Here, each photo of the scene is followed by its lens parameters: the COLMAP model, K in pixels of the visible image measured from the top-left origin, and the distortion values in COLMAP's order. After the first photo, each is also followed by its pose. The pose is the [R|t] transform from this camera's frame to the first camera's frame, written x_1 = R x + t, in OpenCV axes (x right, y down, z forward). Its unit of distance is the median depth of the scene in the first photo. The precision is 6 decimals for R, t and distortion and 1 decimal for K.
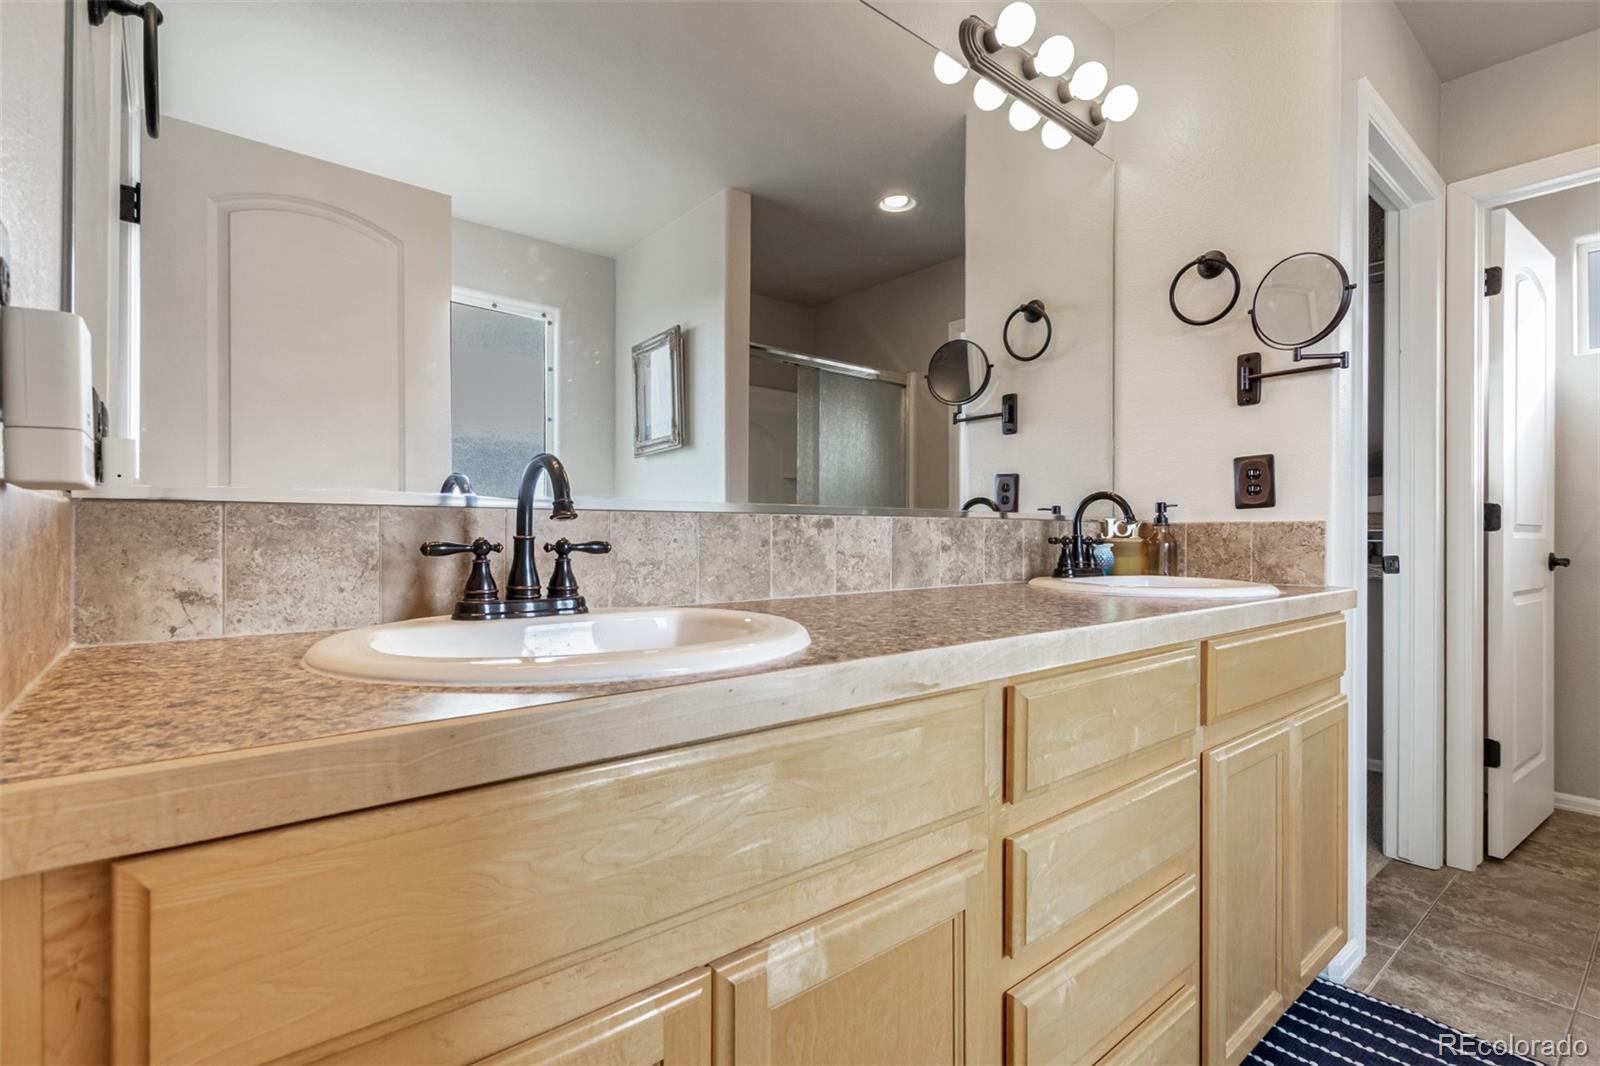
lens RADIAL K [[735.0, 0, 802.9], [0, 735.0, 531.3], [0, 0, 1]] dist [-0.004000, 0.003339]
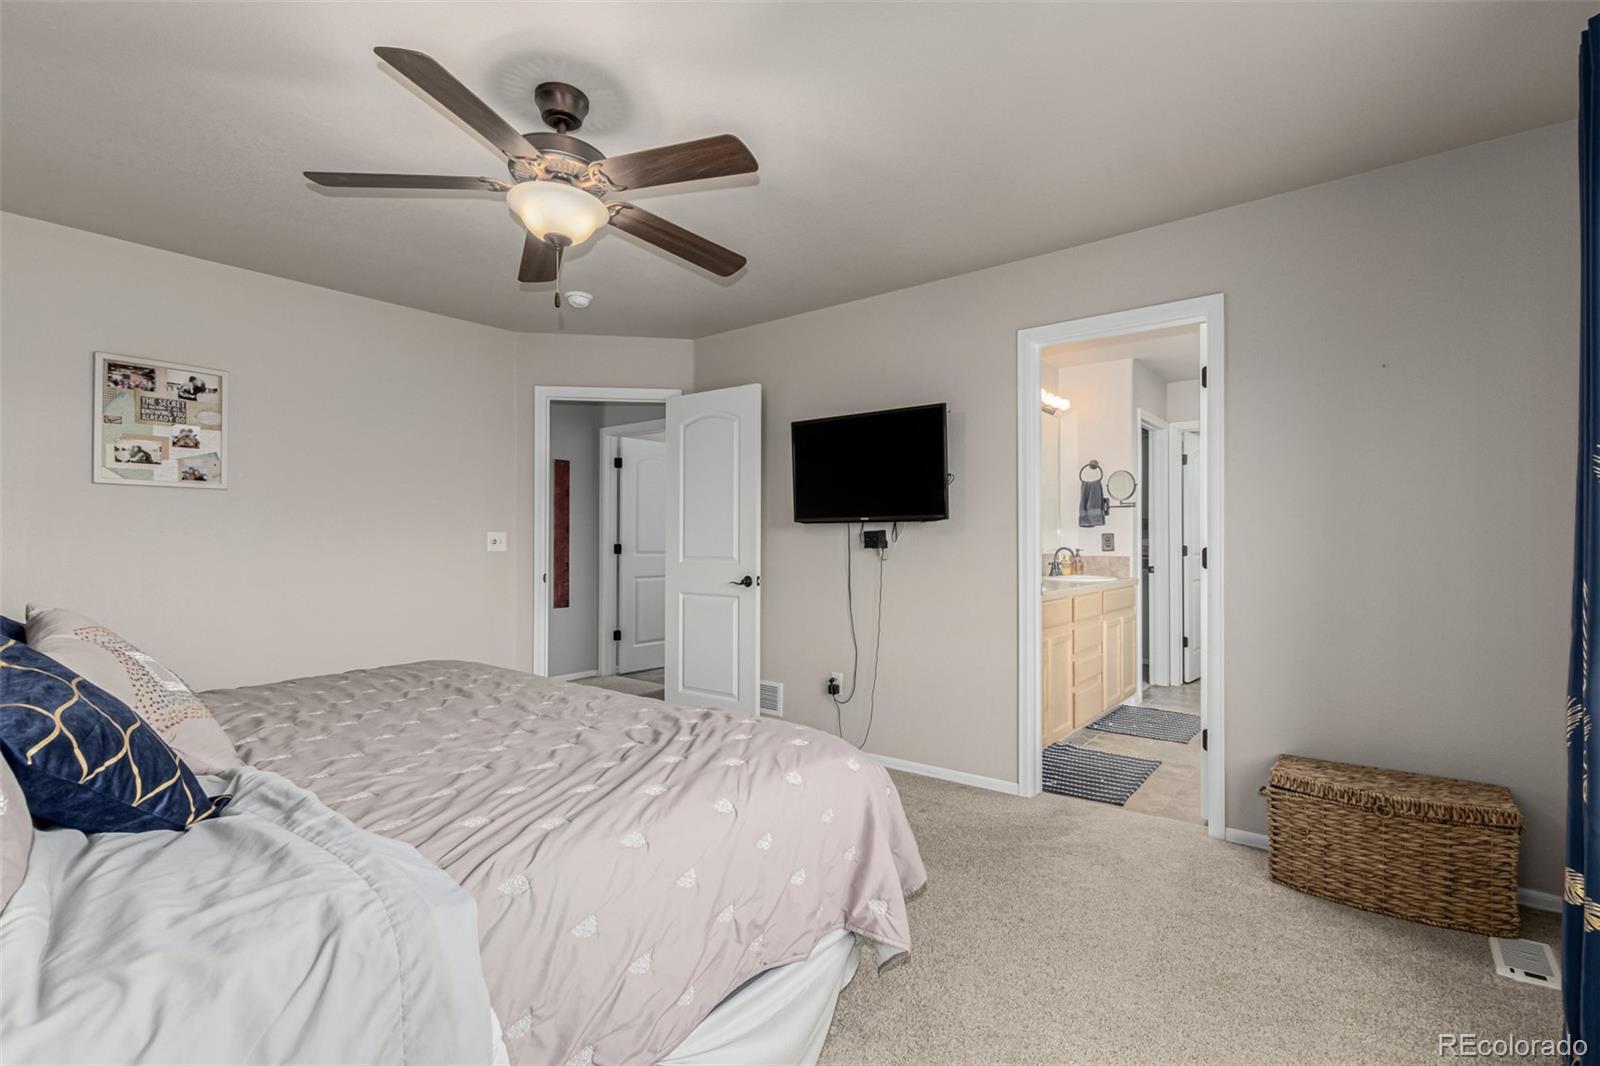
lens RADIAL K [[735.0, 0, 796.8], [0, 735.0, 534.1], [0, 0, 1]] dist [-0.004000, 0.003339]
pose [[0.977479, -0.004021, 0.210994, -1.152149], [0.005547, 0.999963, -0.006641, -0.082548], [-0.210960, 0.007662, 0.977465, -1.518705]]
